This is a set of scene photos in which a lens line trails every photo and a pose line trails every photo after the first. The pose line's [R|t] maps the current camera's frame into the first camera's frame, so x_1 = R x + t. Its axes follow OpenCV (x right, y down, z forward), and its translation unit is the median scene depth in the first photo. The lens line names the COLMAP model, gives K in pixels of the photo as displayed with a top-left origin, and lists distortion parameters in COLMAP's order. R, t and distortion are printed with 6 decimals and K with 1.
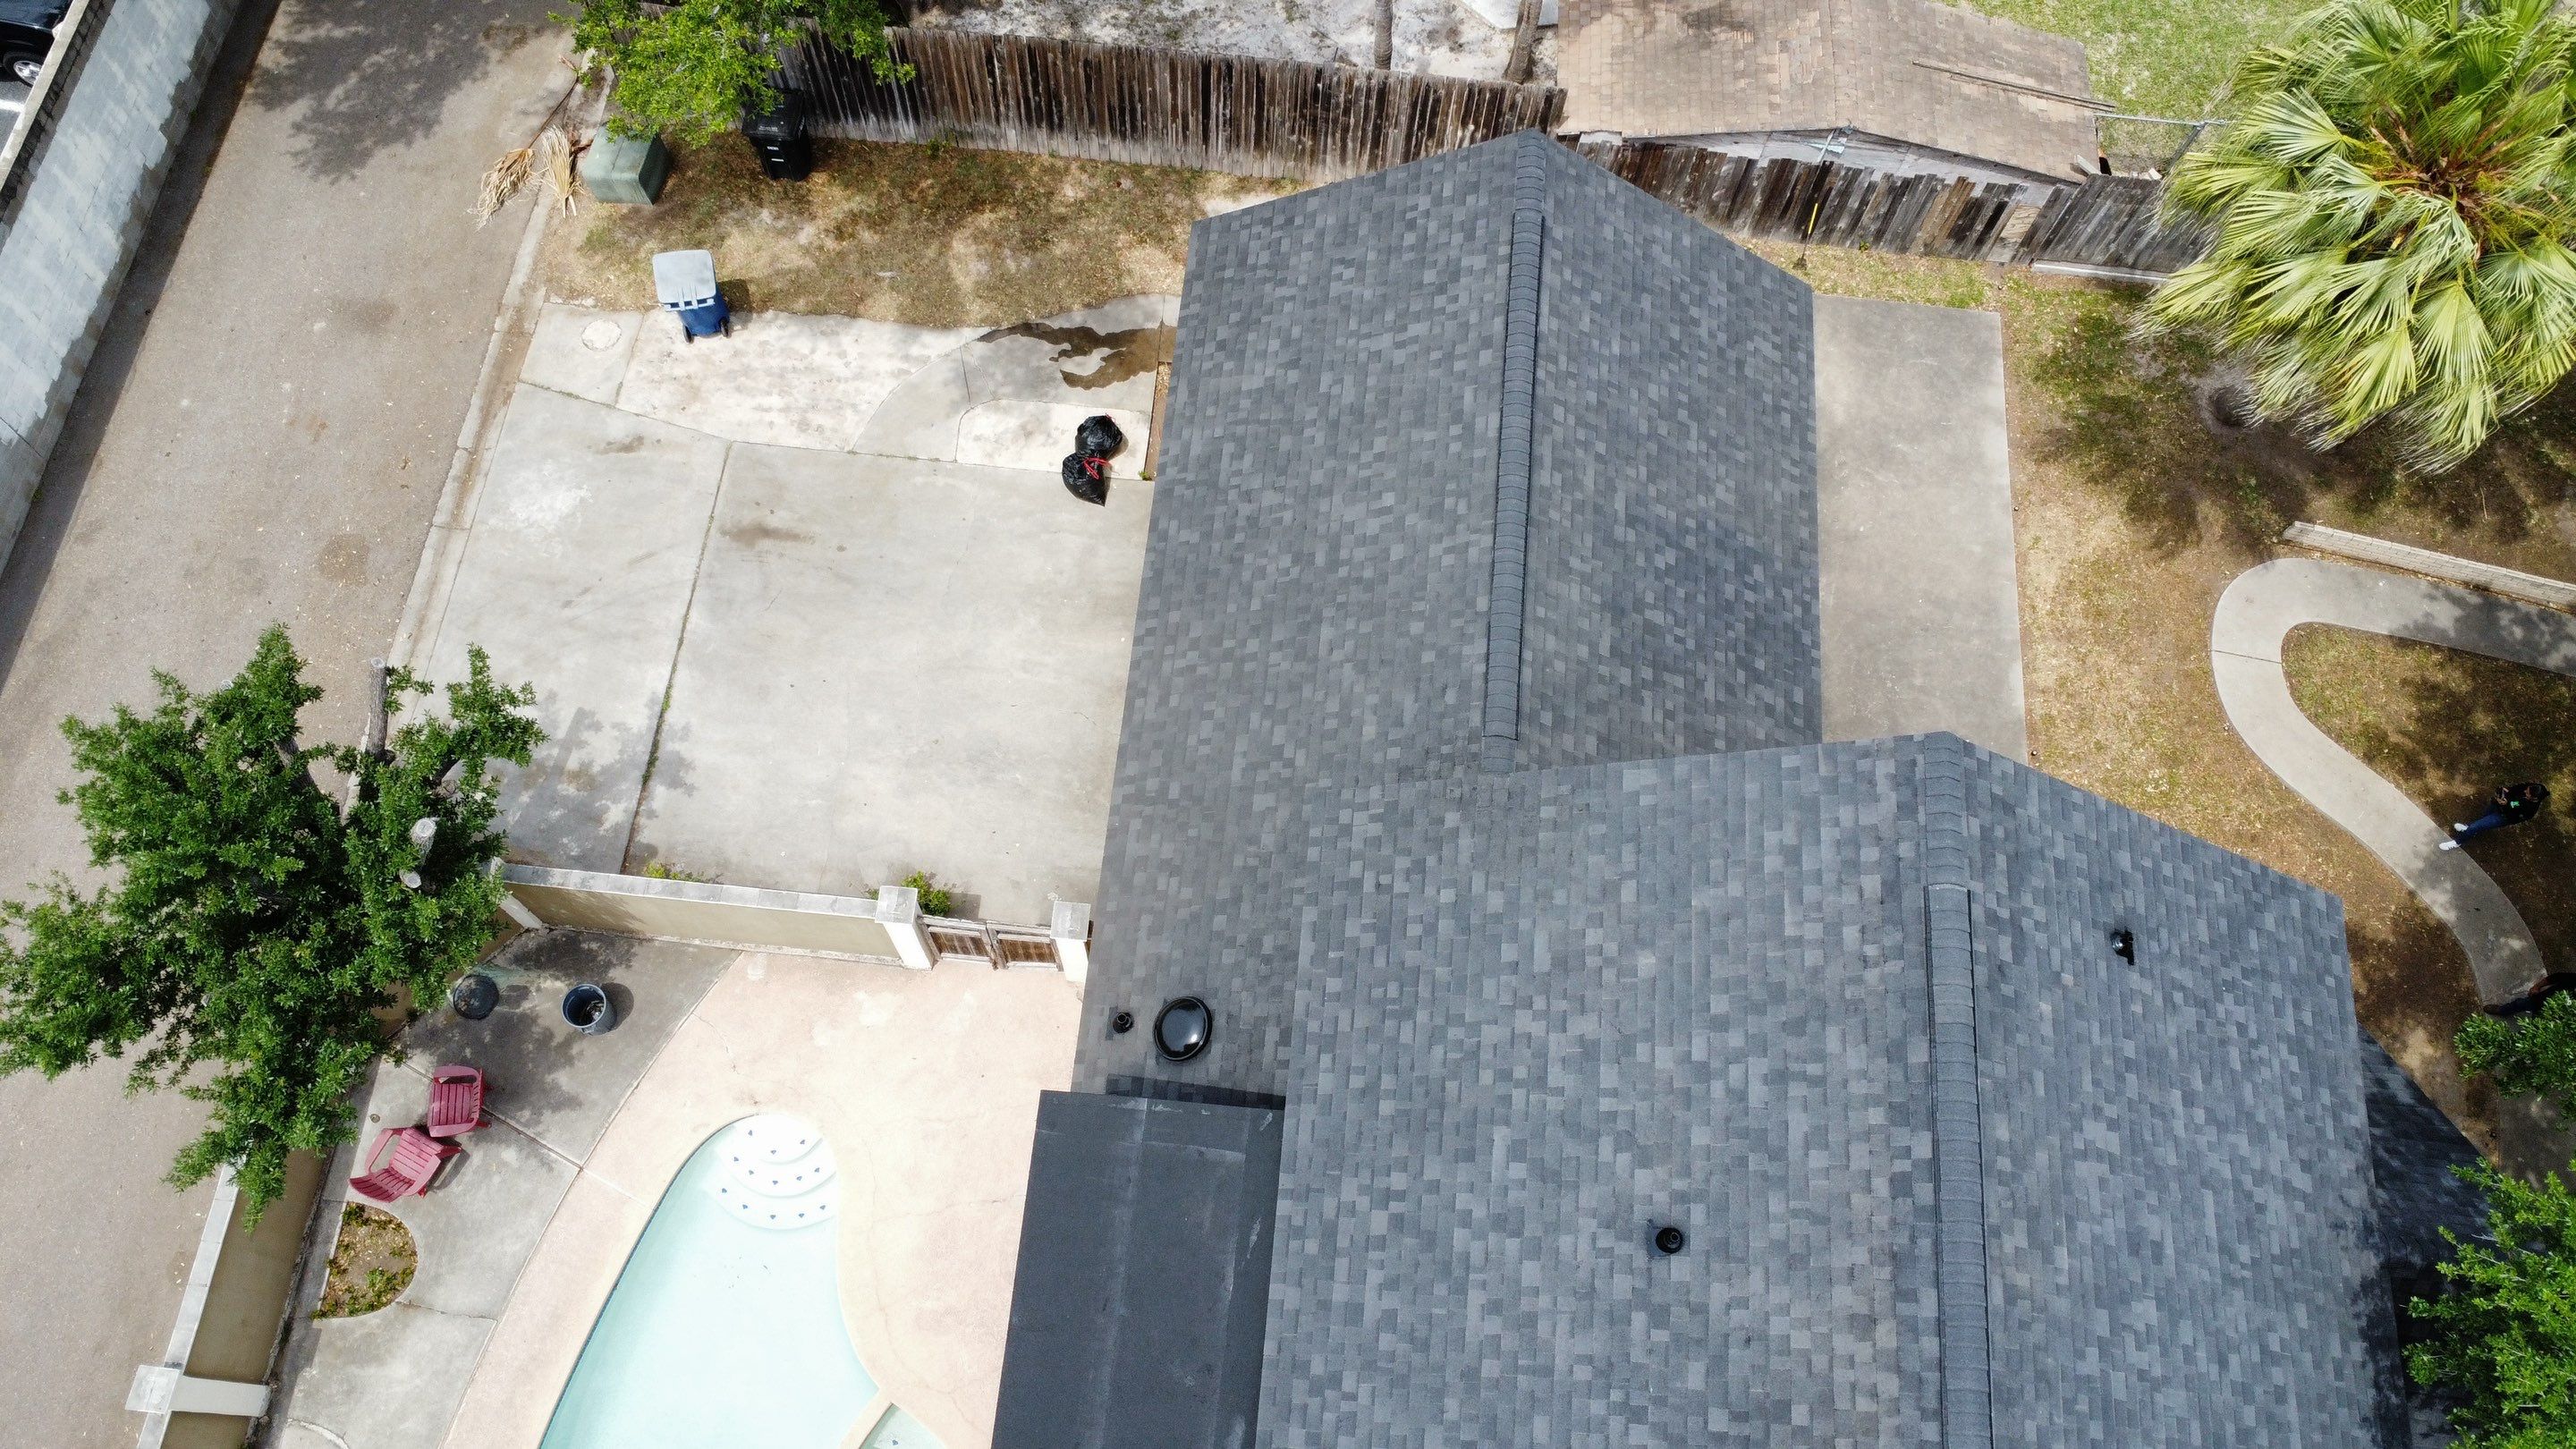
lens RADIAL K [[1875.7, 0, 1279.8], [0, 1875.7, 702.1], [0, 0, 1]] dist [-0.017219, -0.028580]
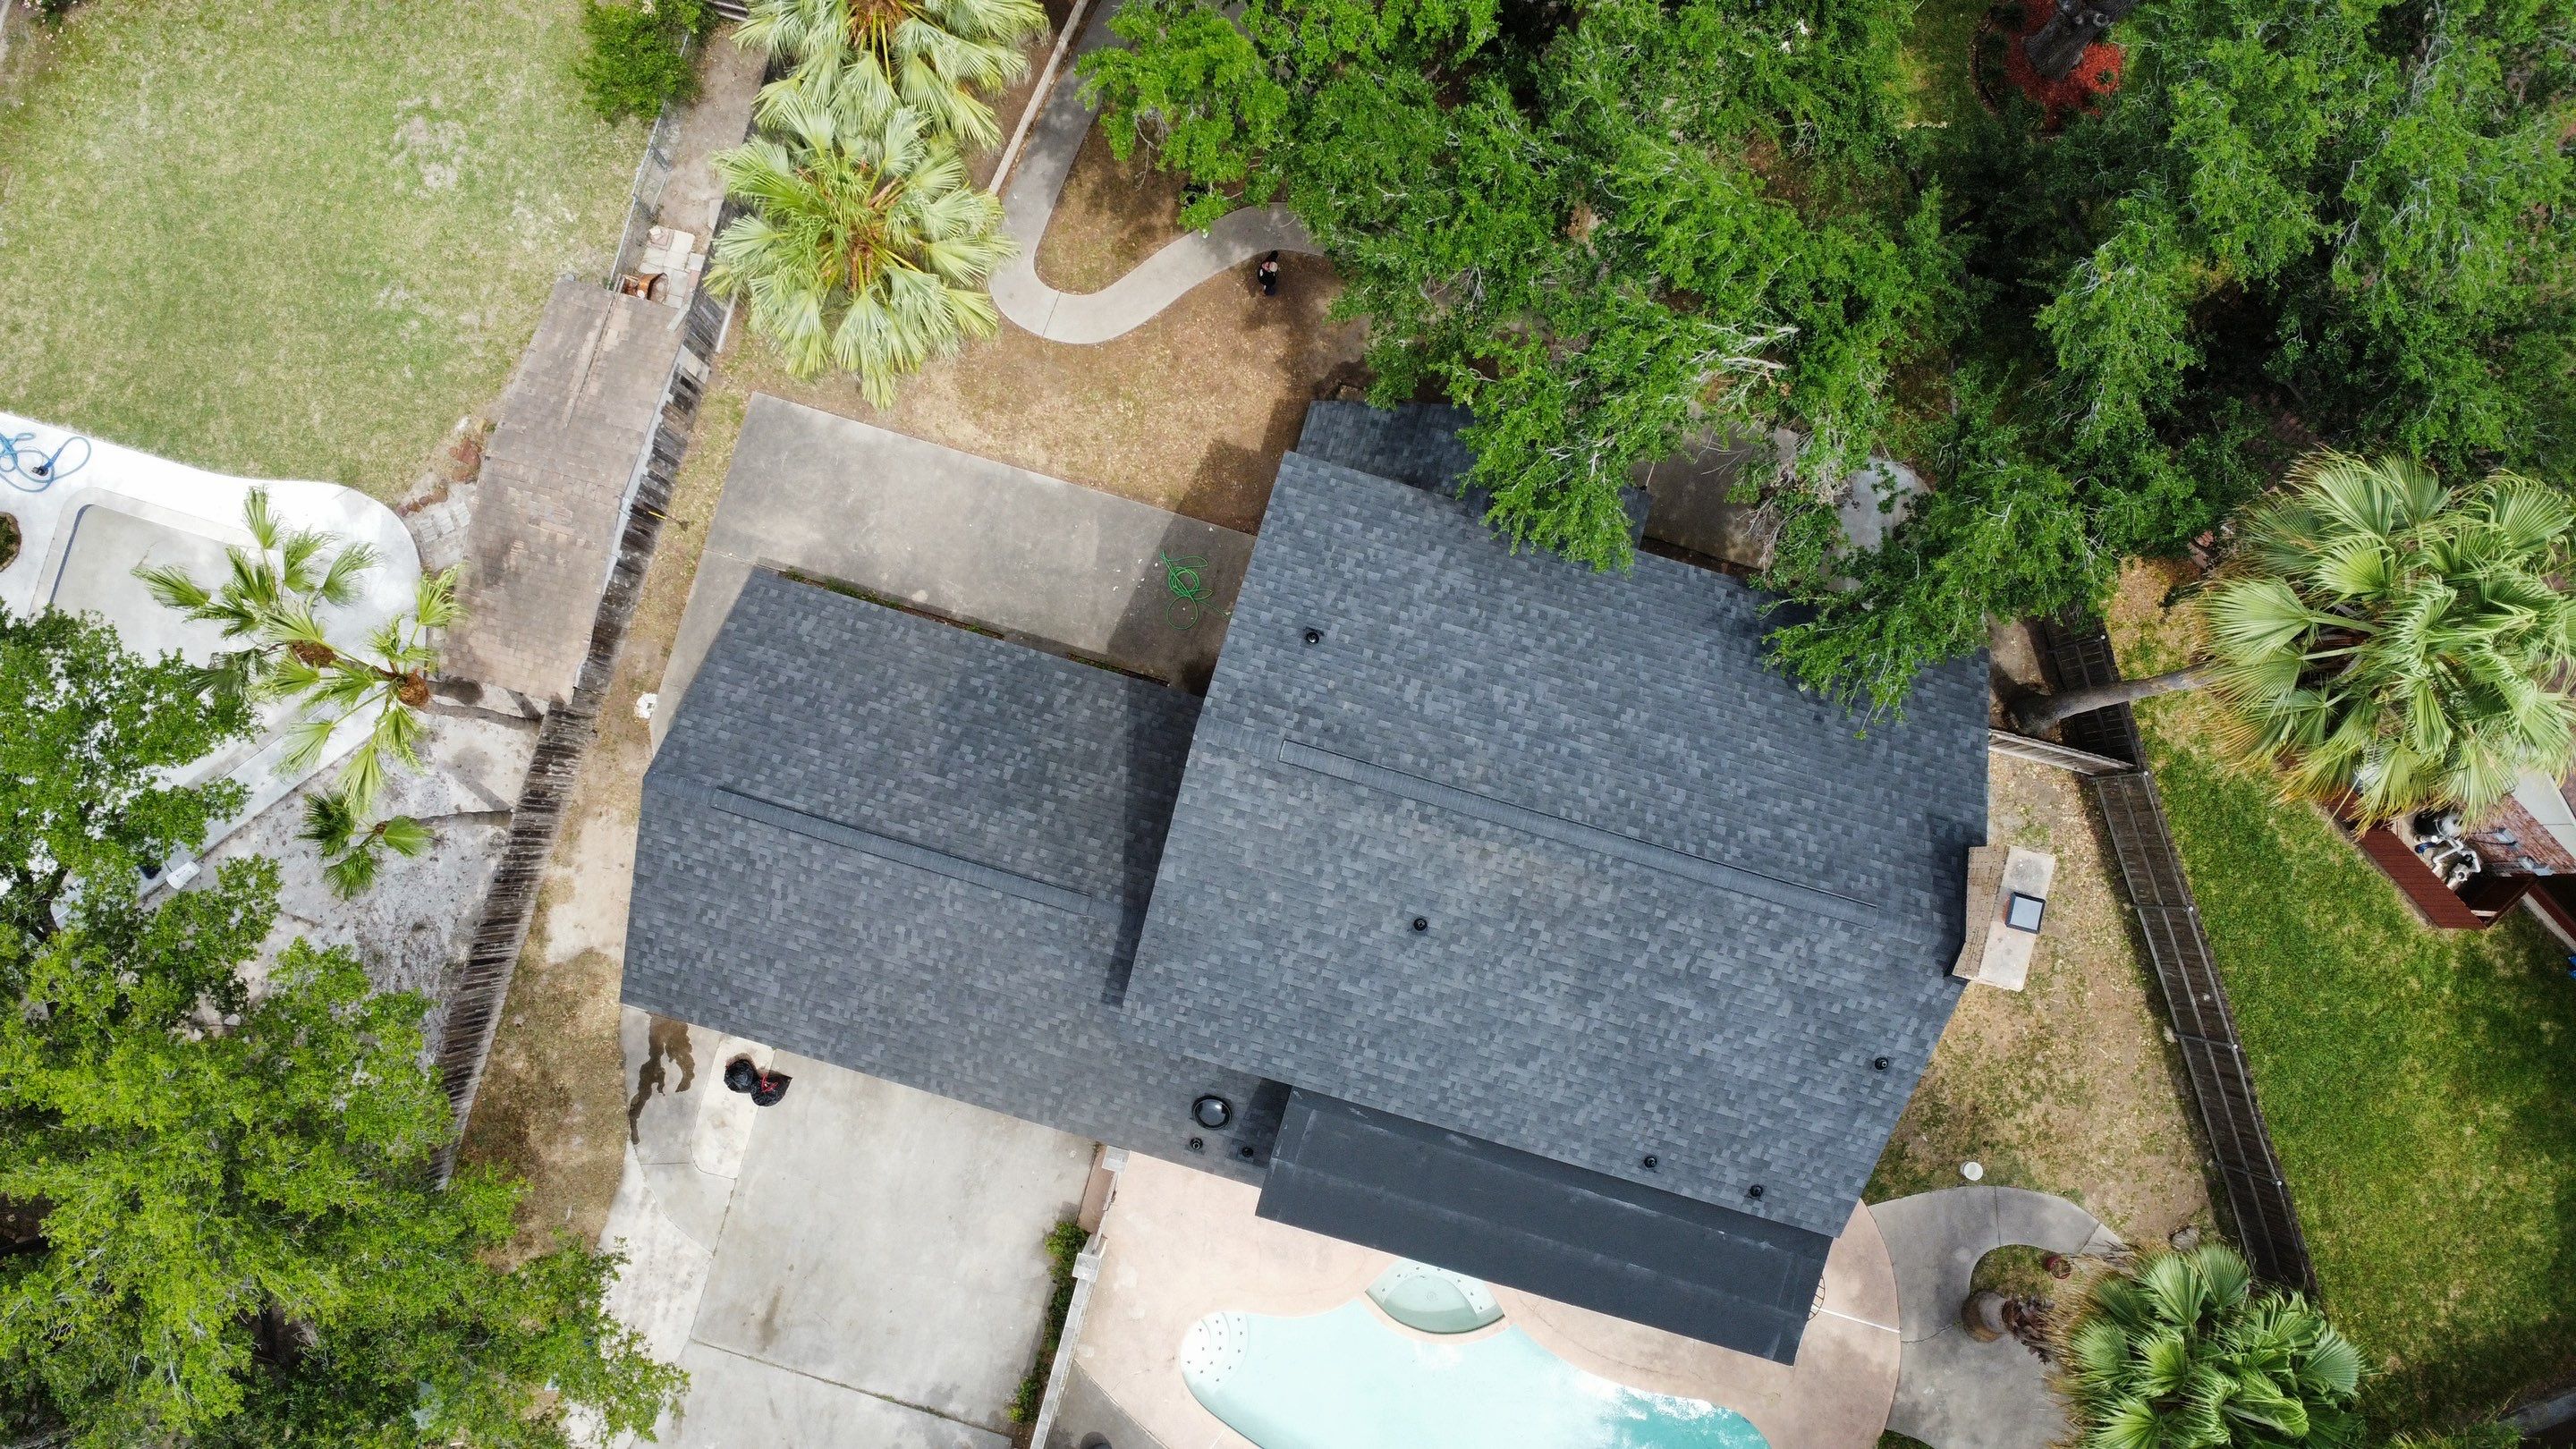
lens RADIAL K [[1874.0, 0, 1282.9], [0, 1874.0, 706.5], [0, 0, 1]] dist [-0.017100, -0.025361]
pose [[0.182746, -0.982063, 0.046443, 0.220541], [0.901666, 0.186242, 0.390272, -0.452122], [-0.391921, -0.029444, 0.919527, -0.512739]]
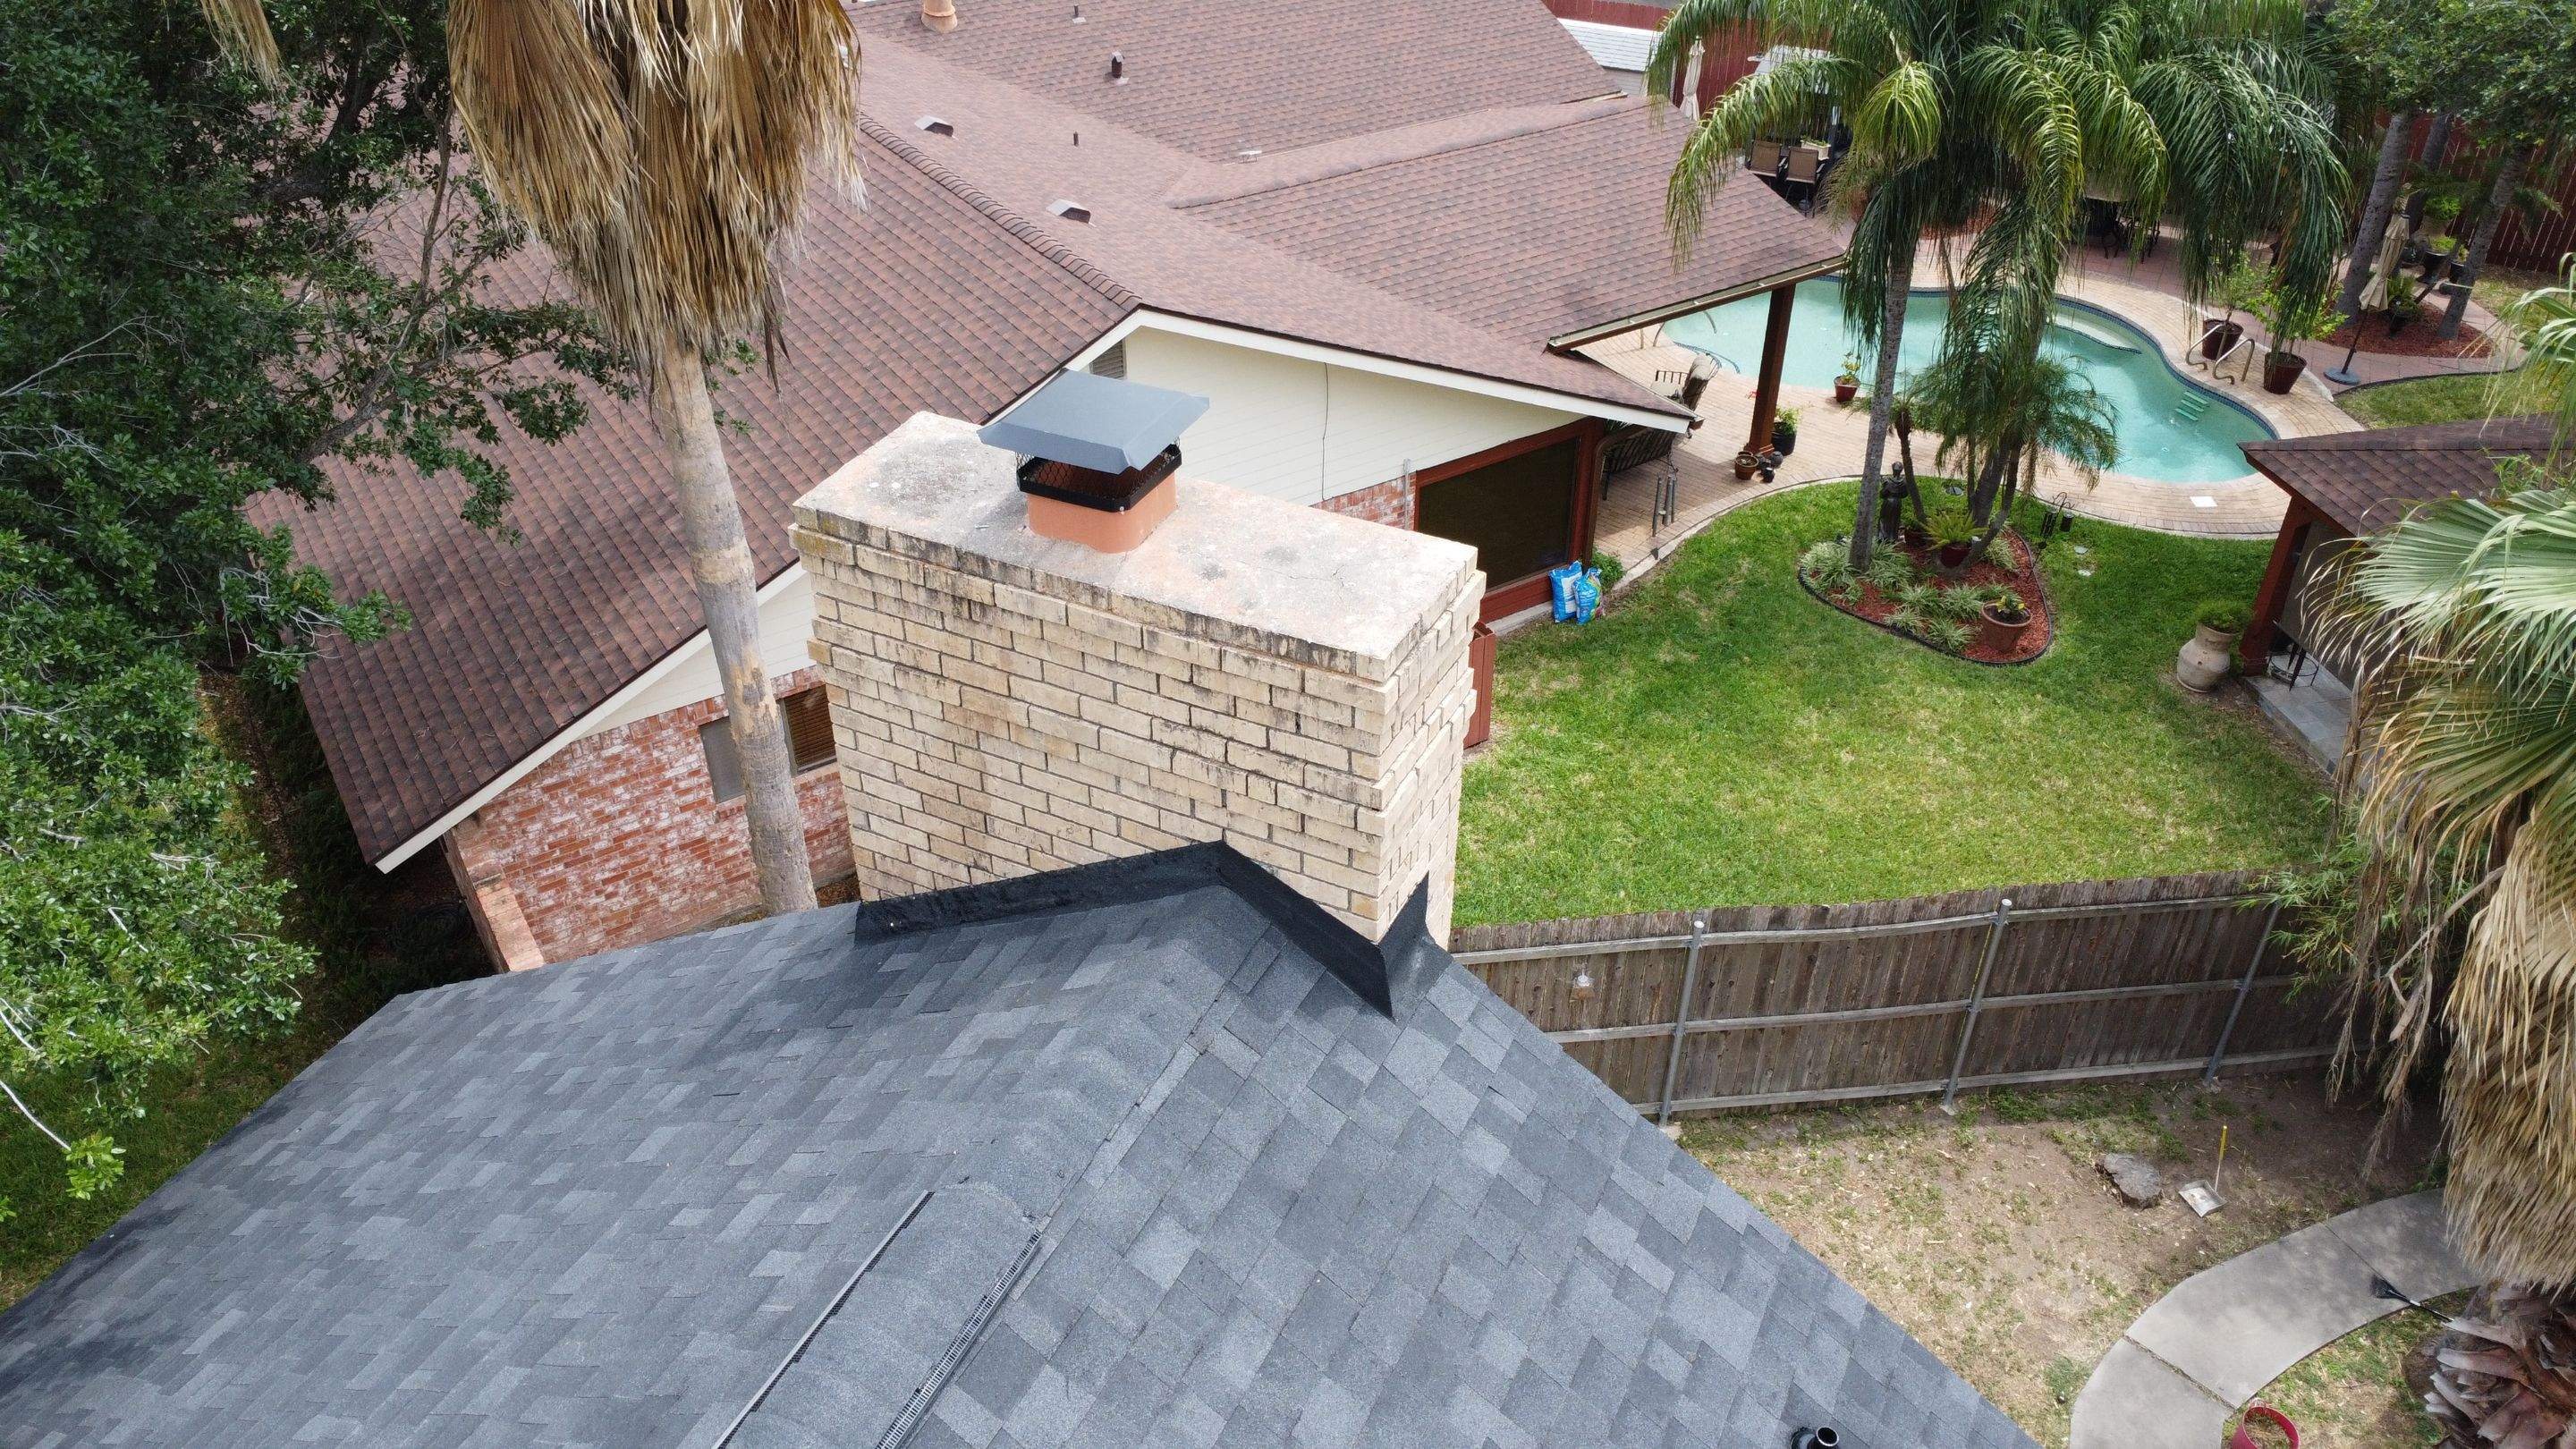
lens RADIAL K [[1874.0, 0, 1282.9], [0, 1874.0, 706.5], [0, 0, 1]] dist [-0.017100, -0.025361]
pose [[-0.932849, -0.238532, 0.269993, 0.132115], [0.315299, -0.177970, 0.932155, 0.281766], [-0.174298, 0.954688, 0.241229, 0.417465]]
